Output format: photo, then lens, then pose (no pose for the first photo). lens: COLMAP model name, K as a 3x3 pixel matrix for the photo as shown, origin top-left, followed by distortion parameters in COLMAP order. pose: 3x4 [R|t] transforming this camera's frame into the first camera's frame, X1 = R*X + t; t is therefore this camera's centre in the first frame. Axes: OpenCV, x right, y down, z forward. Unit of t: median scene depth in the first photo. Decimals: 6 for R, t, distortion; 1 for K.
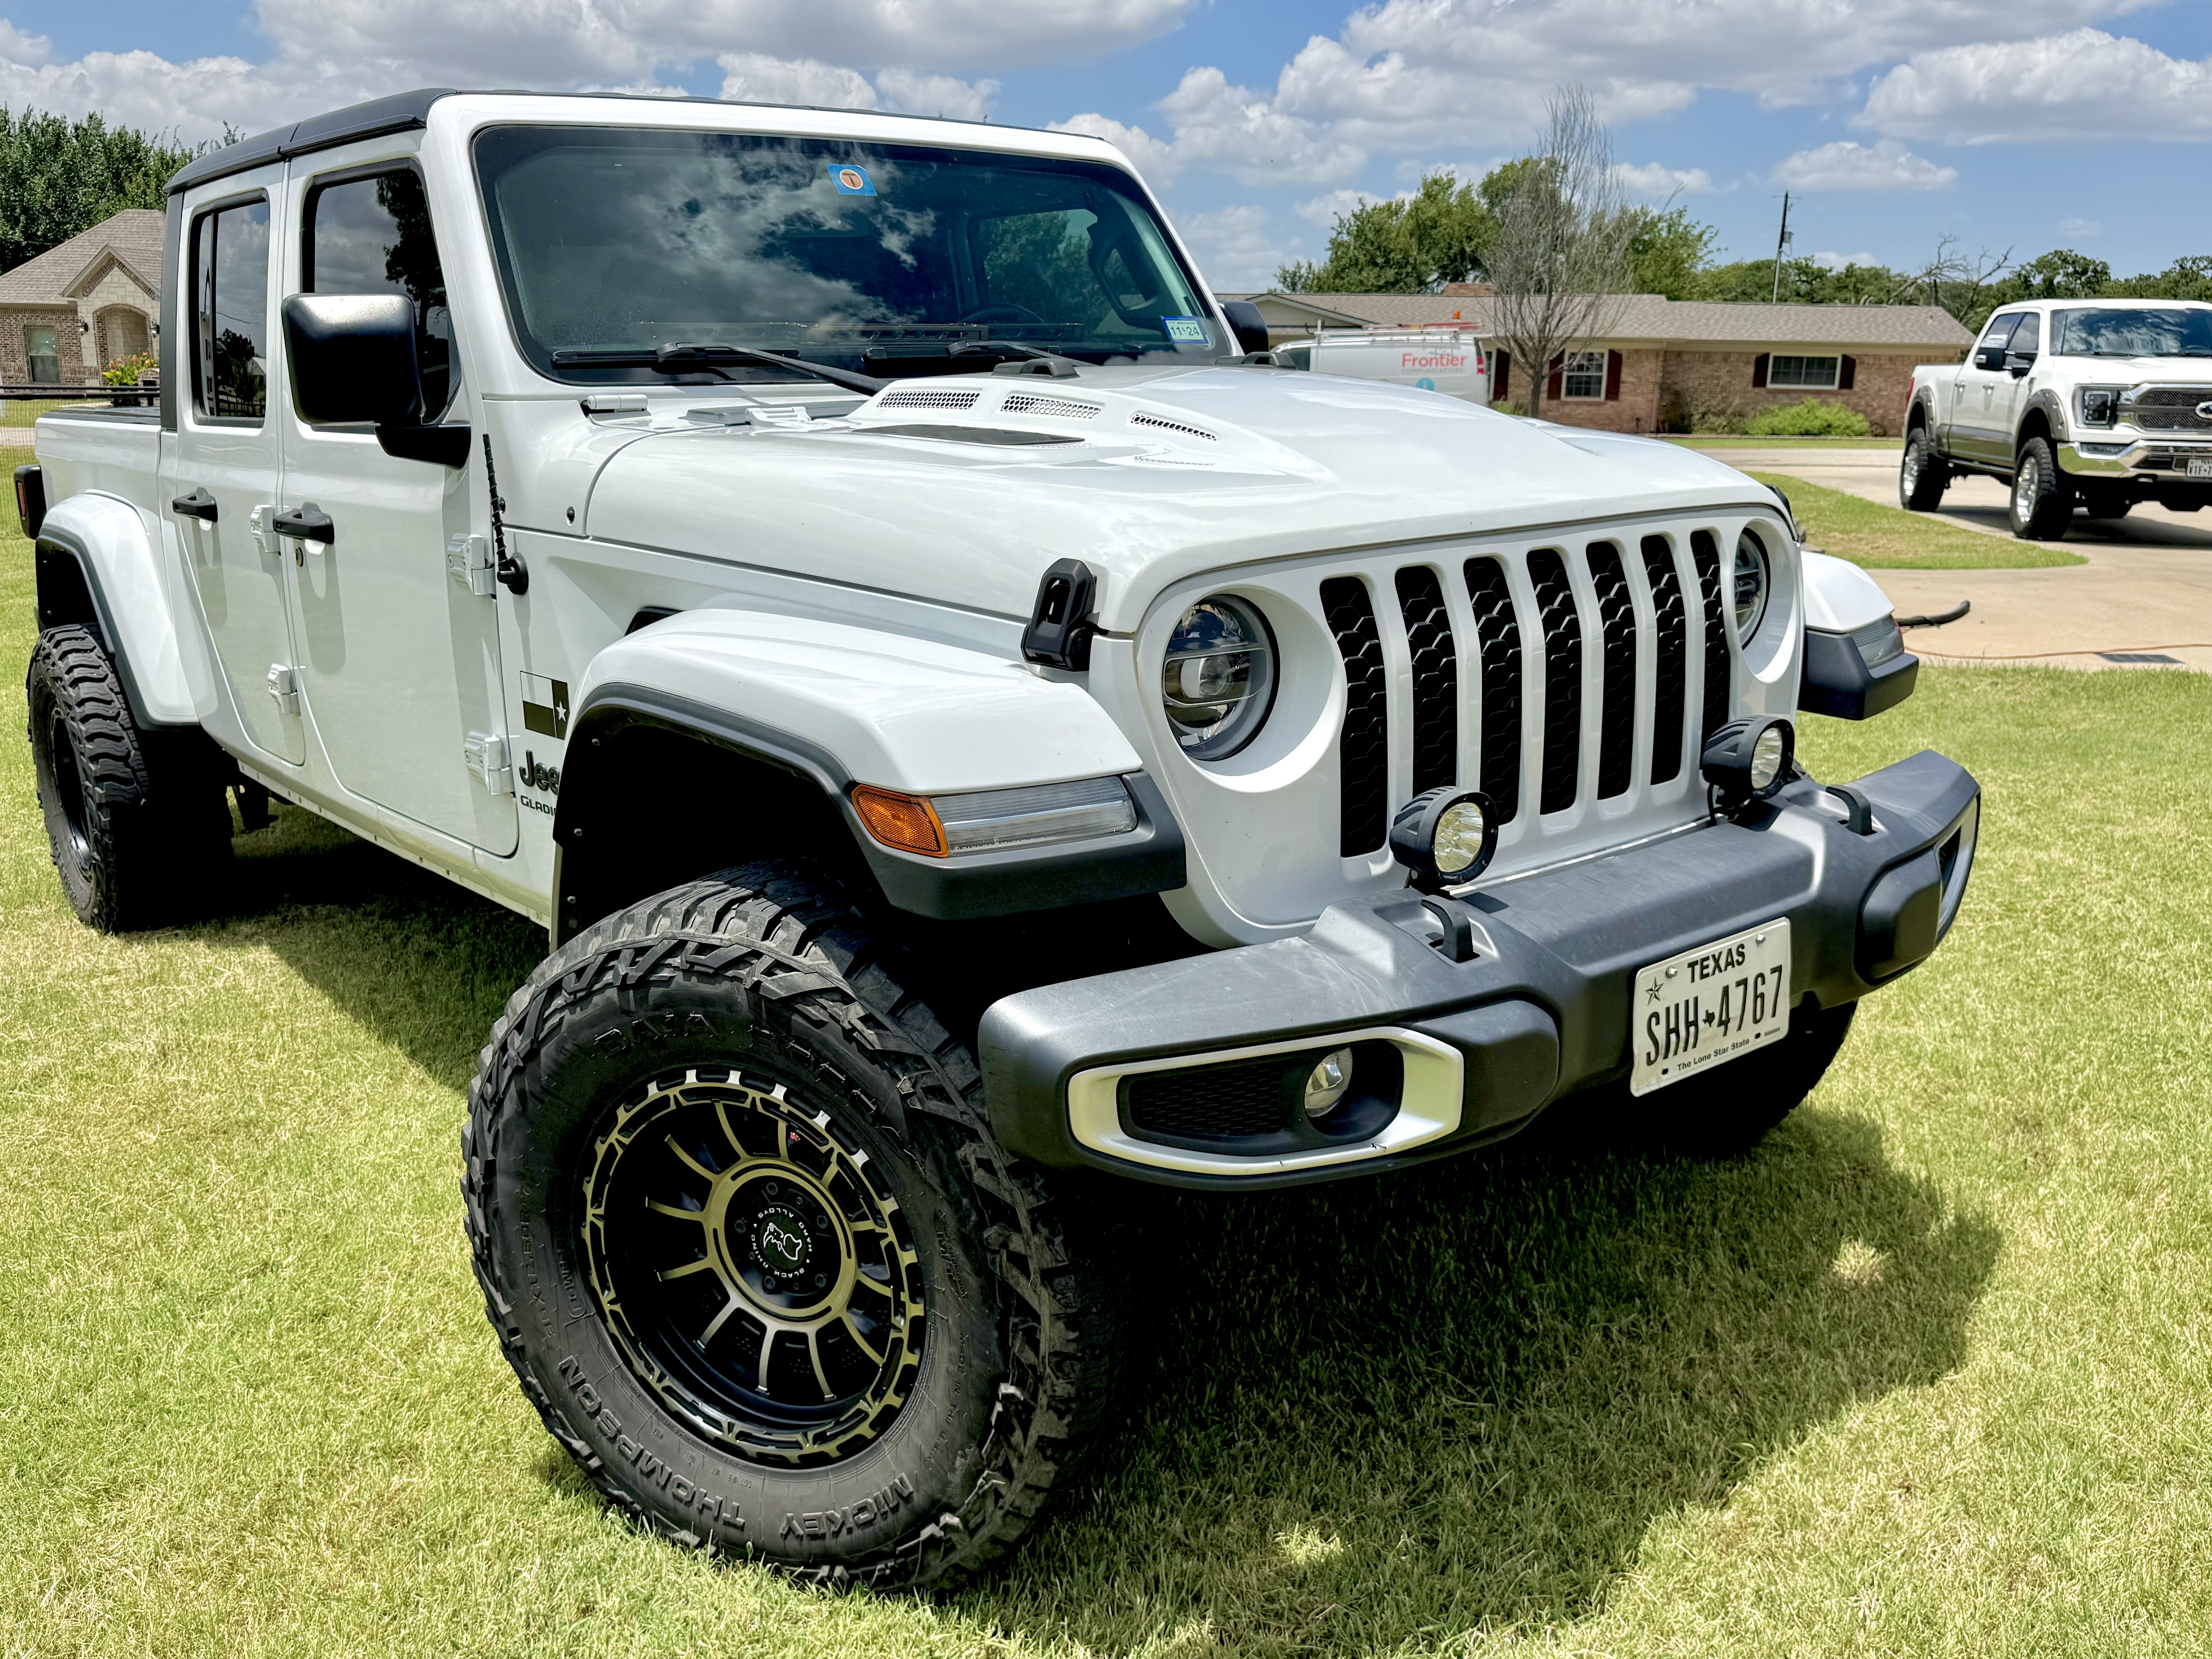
lens RADIAL K [[1870.9, 0, 1109.8], [0, 1870.9, 829.3], [0, 0, 1]] dist [0.053022, -0.076350]
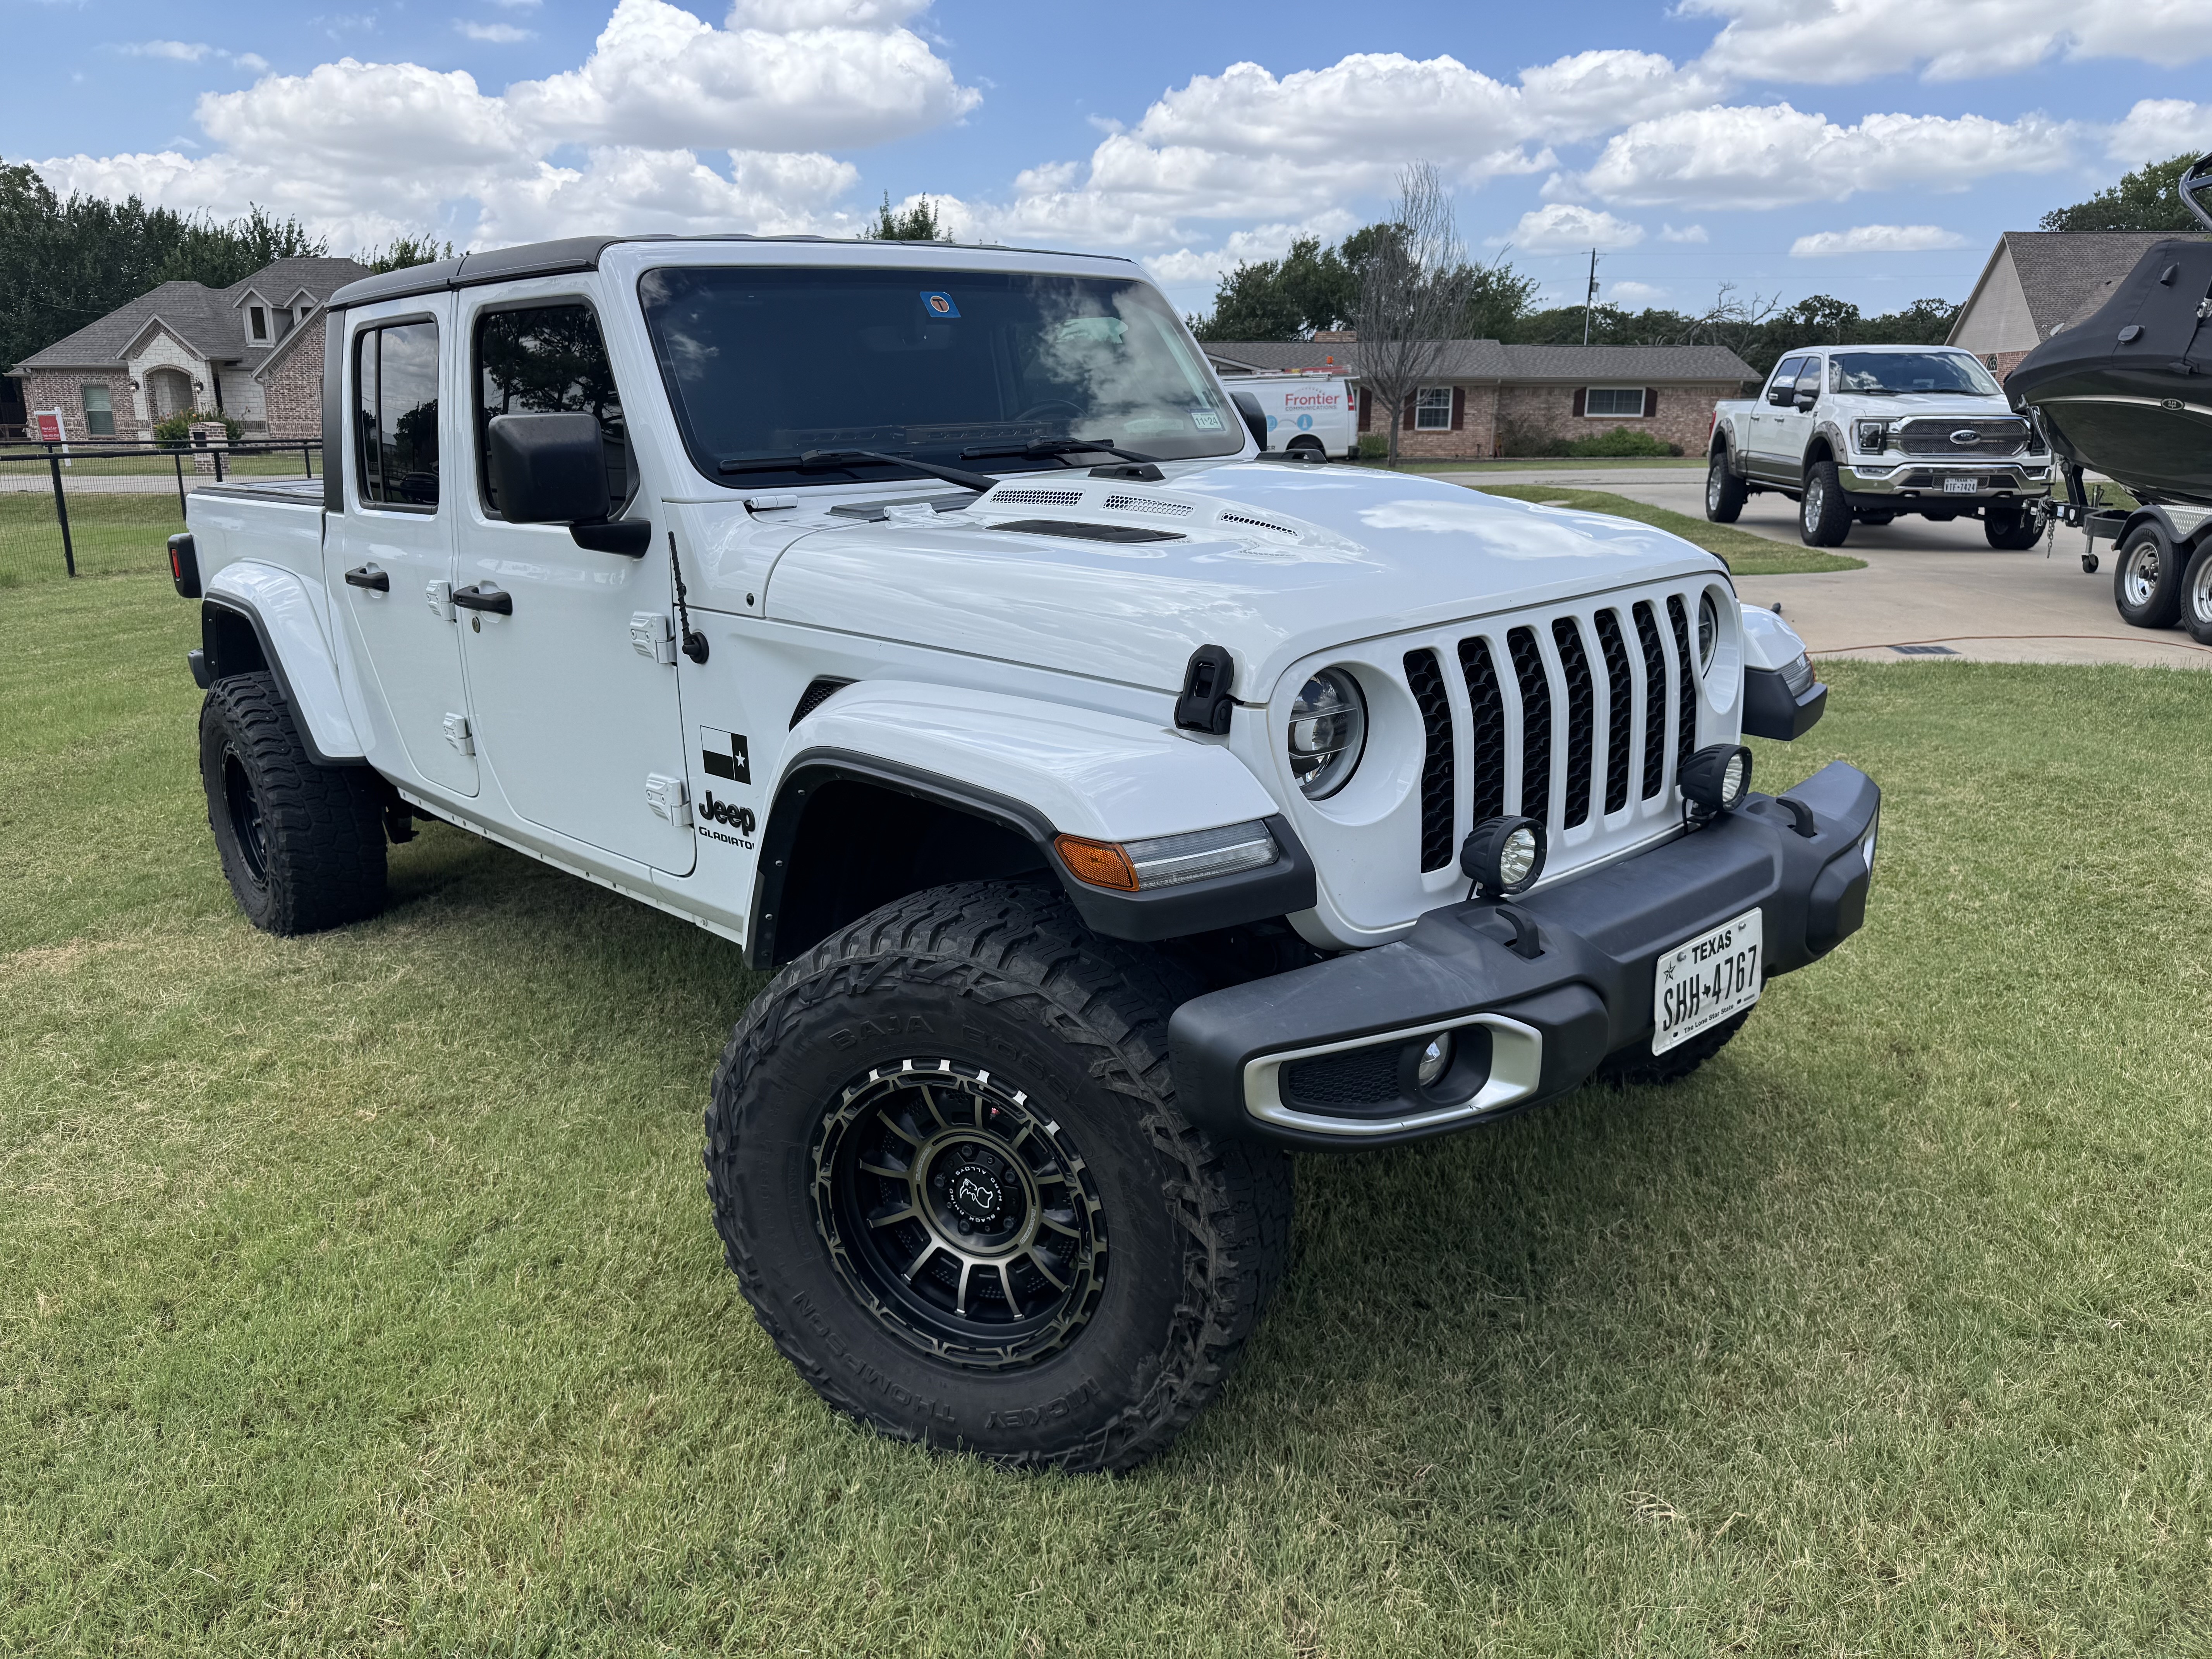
lens RADIAL K [[1587.5, 0, 1112.5], [0, 1587.5, 828.4], [0, 0, 1]] dist [0.050683, -0.060336]
pose [[0.998443, -0.027683, 0.048427, -0.103645], [0.026711, 0.999431, 0.020612, -0.033132], [-0.048970, -0.019287, 0.998614, -0.040951]]
